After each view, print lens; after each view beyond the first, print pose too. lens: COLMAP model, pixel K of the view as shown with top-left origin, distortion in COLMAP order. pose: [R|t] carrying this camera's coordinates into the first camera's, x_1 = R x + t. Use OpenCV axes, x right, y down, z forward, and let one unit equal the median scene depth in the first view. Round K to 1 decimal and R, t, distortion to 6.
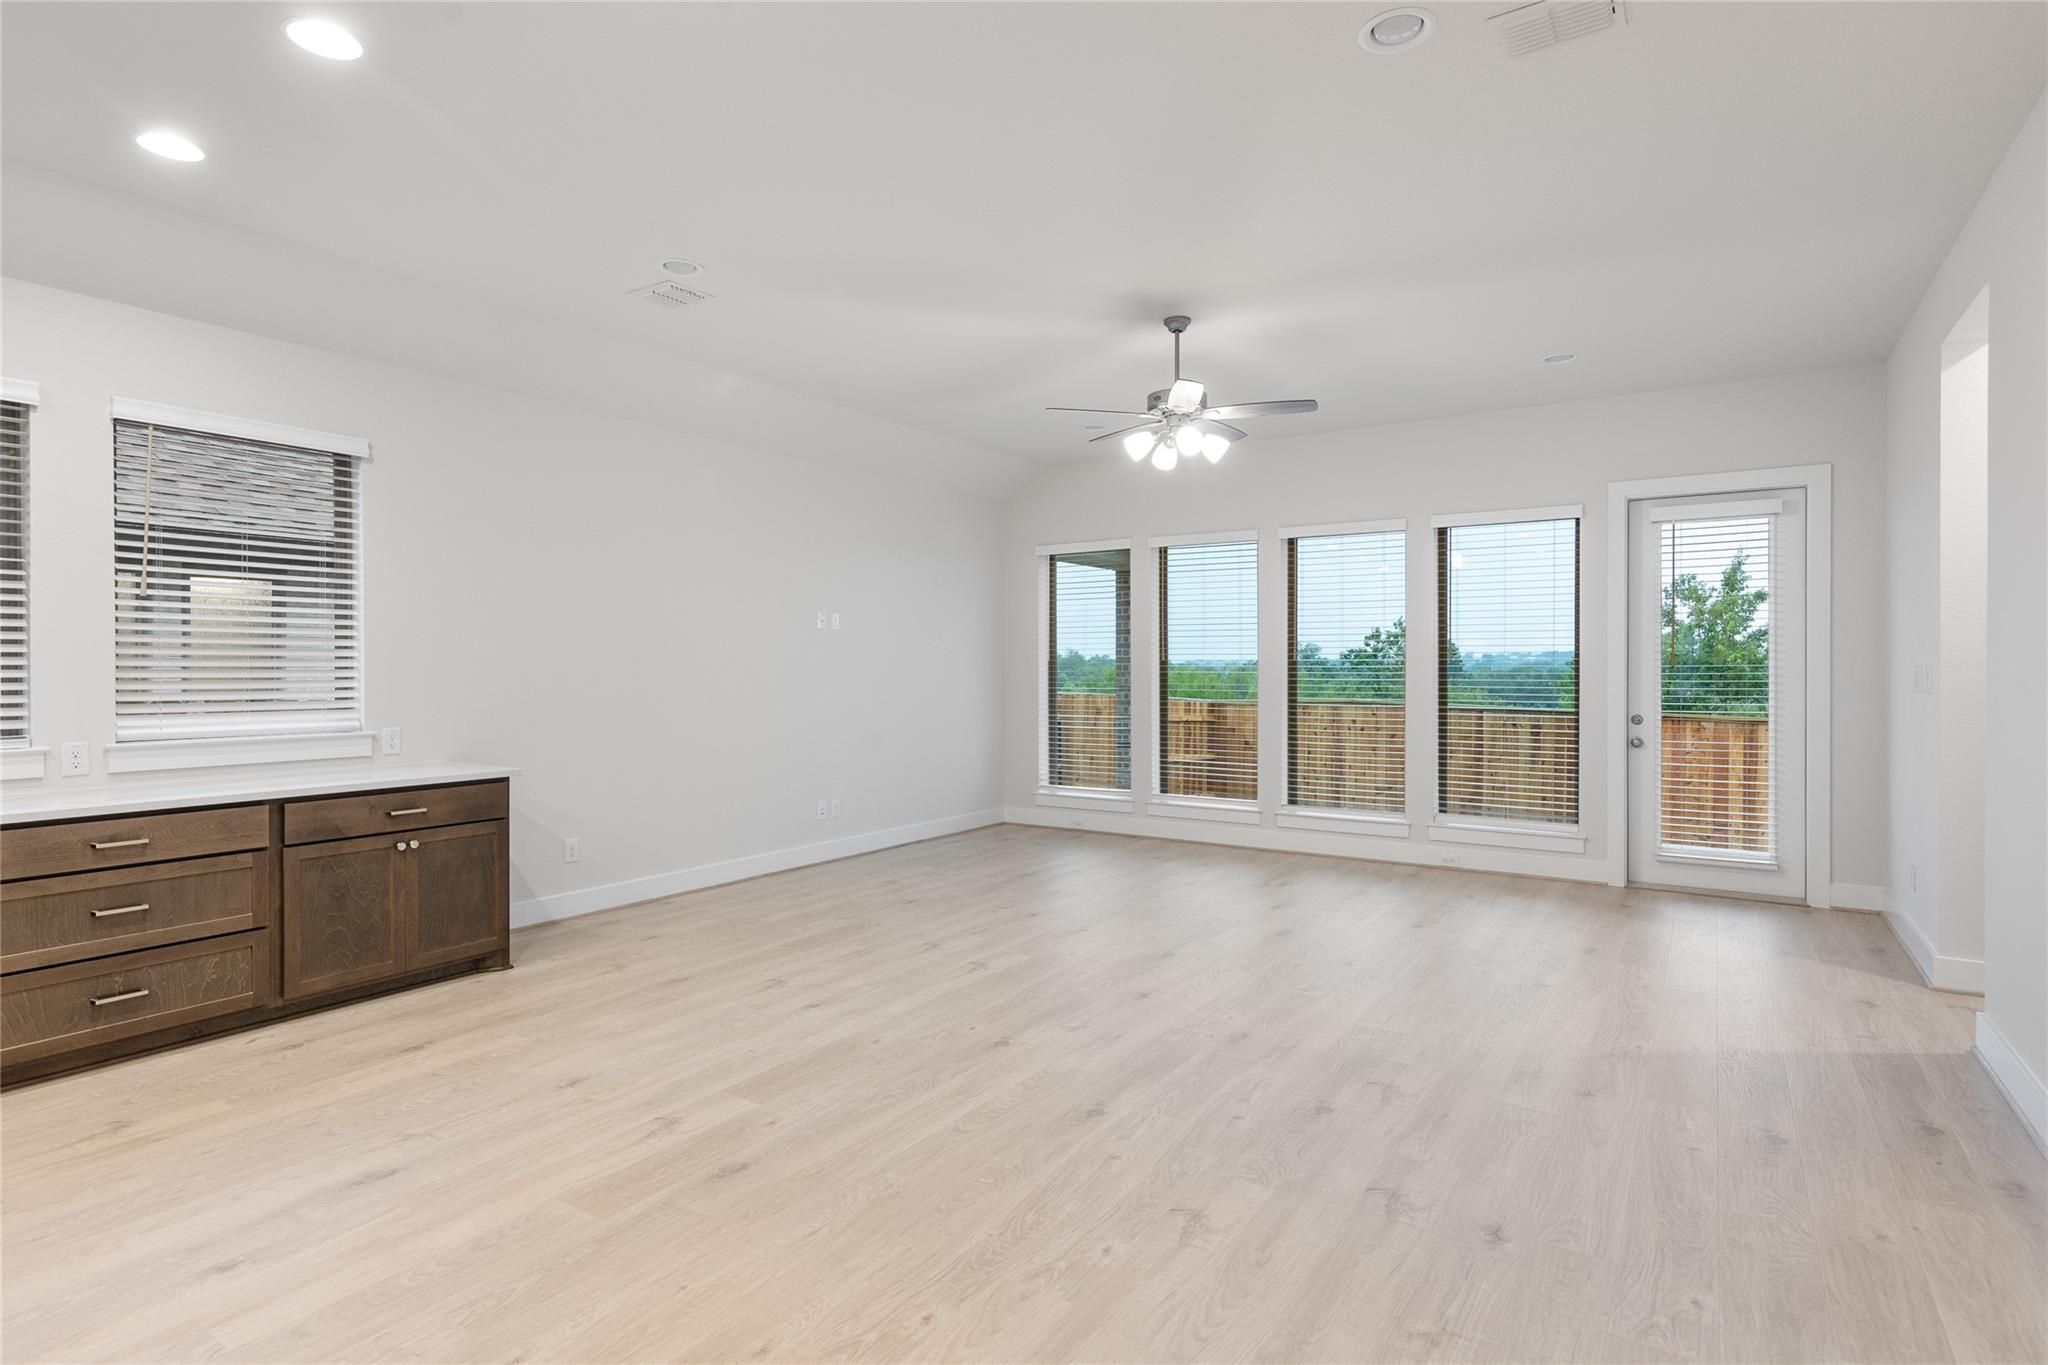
lens RADIAL K [[1037.4, 0, 1011.9], [0, 1037.4, 671.9], [0, 0, 1]] dist [0.002977, 0.000215]
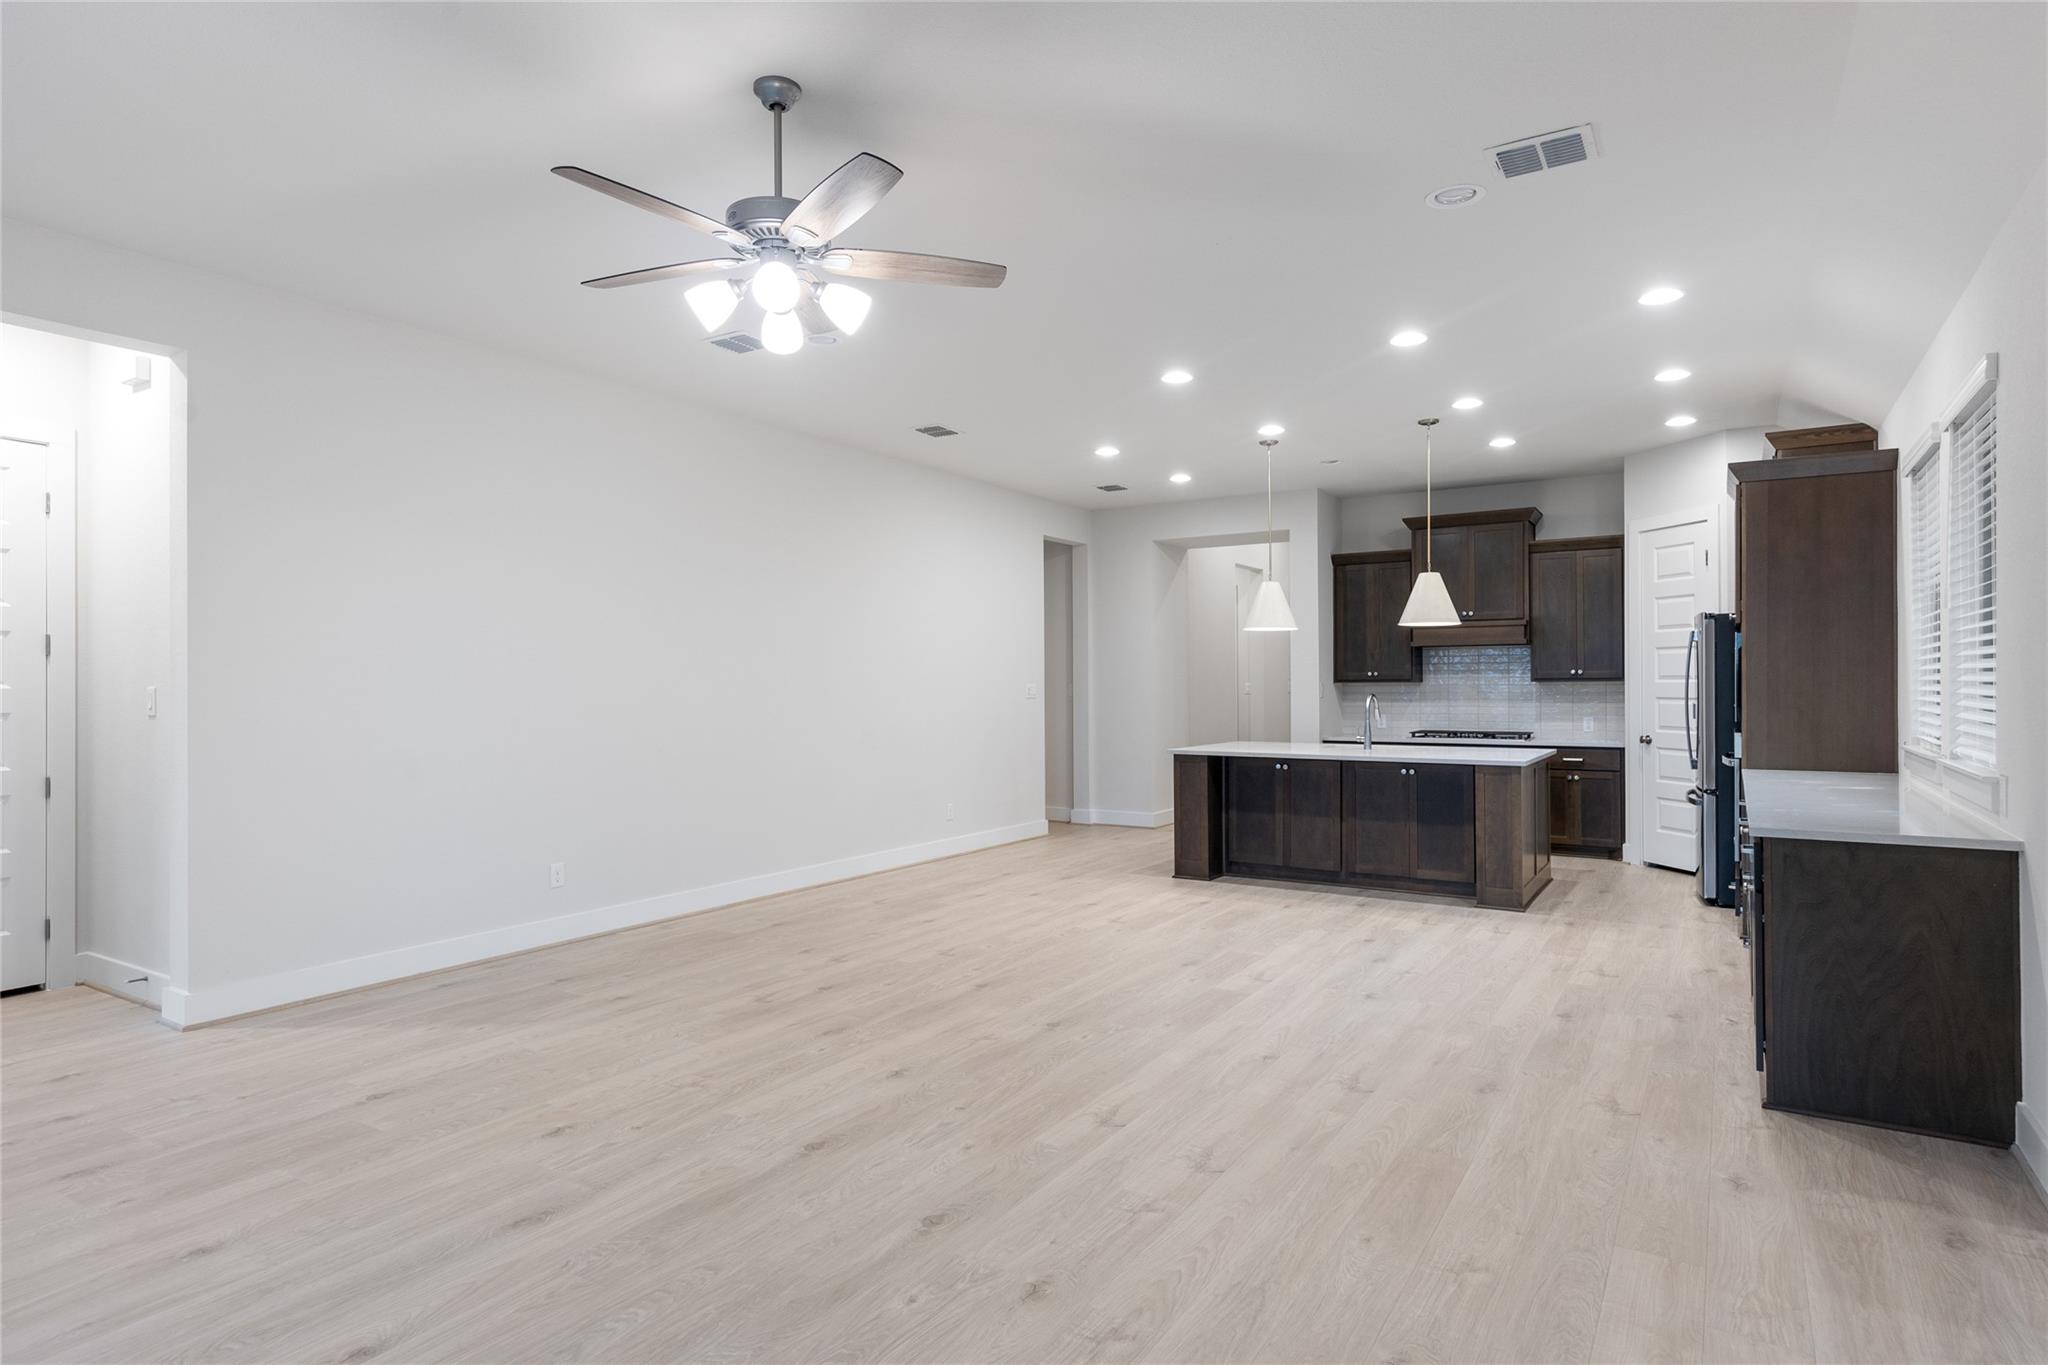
lens RADIAL K [[1117.3, 0, 1020.4], [0, 1117.3, 681.0], [0, 0, 1]] dist [0.007587, 0.000650]
pose [[-0.999592, 0.004457, -0.028224, 0.048042], [0.004402, 0.999988, 0.001996, -0.009751], [0.028232, 0.001871, -0.999600, 1.823949]]
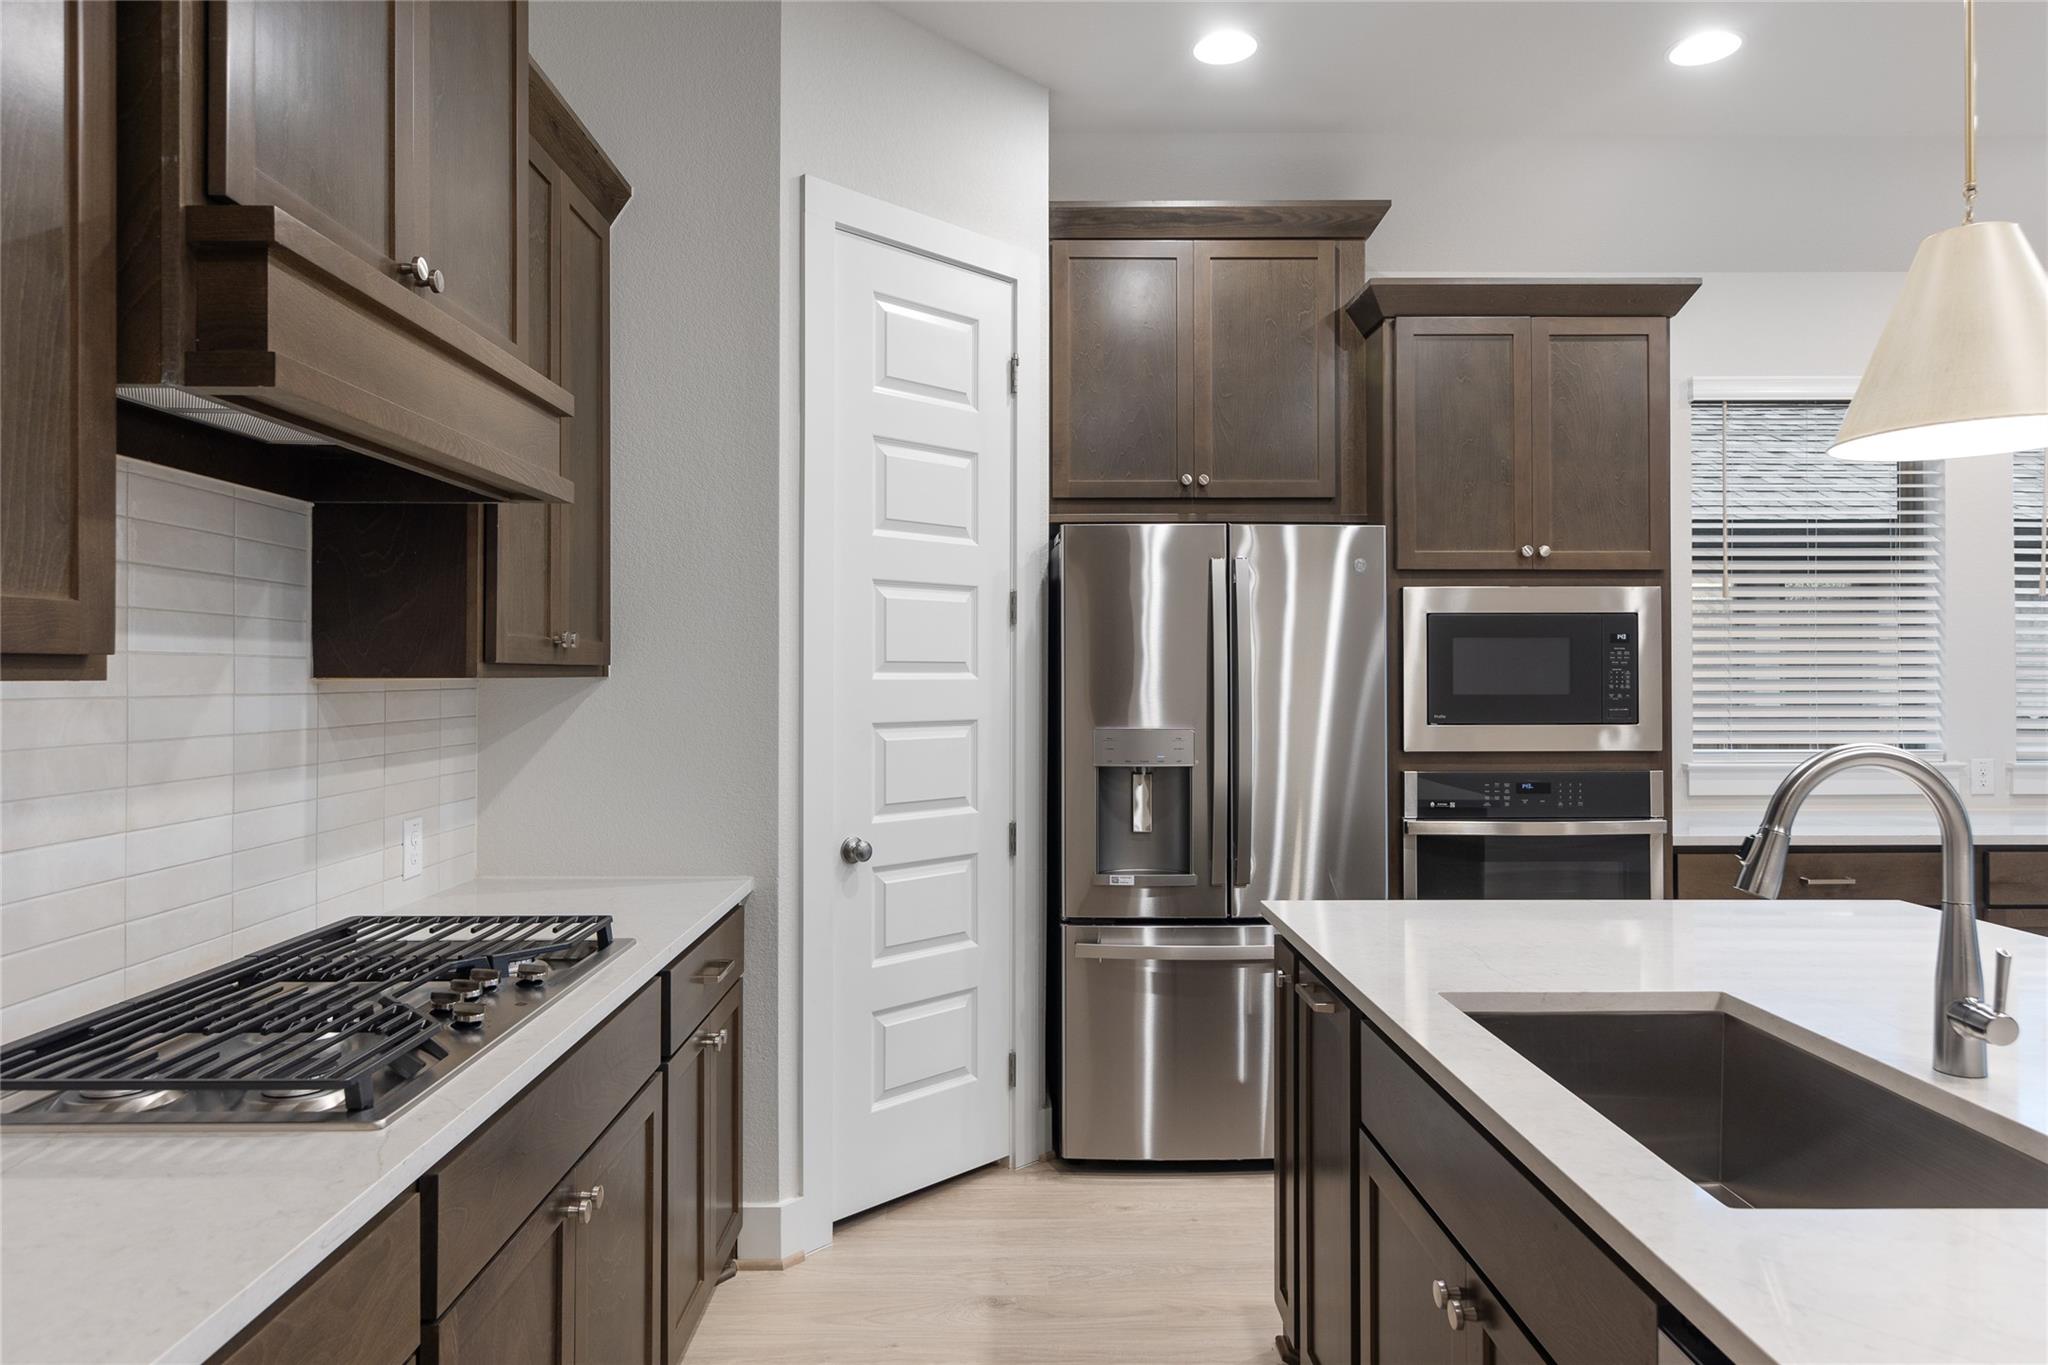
lens RADIAL K [[1229.5, 0, 1021.8], [0, 1229.5, 677.1], [0, 0, 1]] dist [-0.006284, 0.006036]
pose [[0.564074, -0.001458, -0.825723, -0.416299], [-0.001950, 0.999993, -0.003097, 0.000764], [0.825722, 0.003357, 0.564067, -0.275392]]
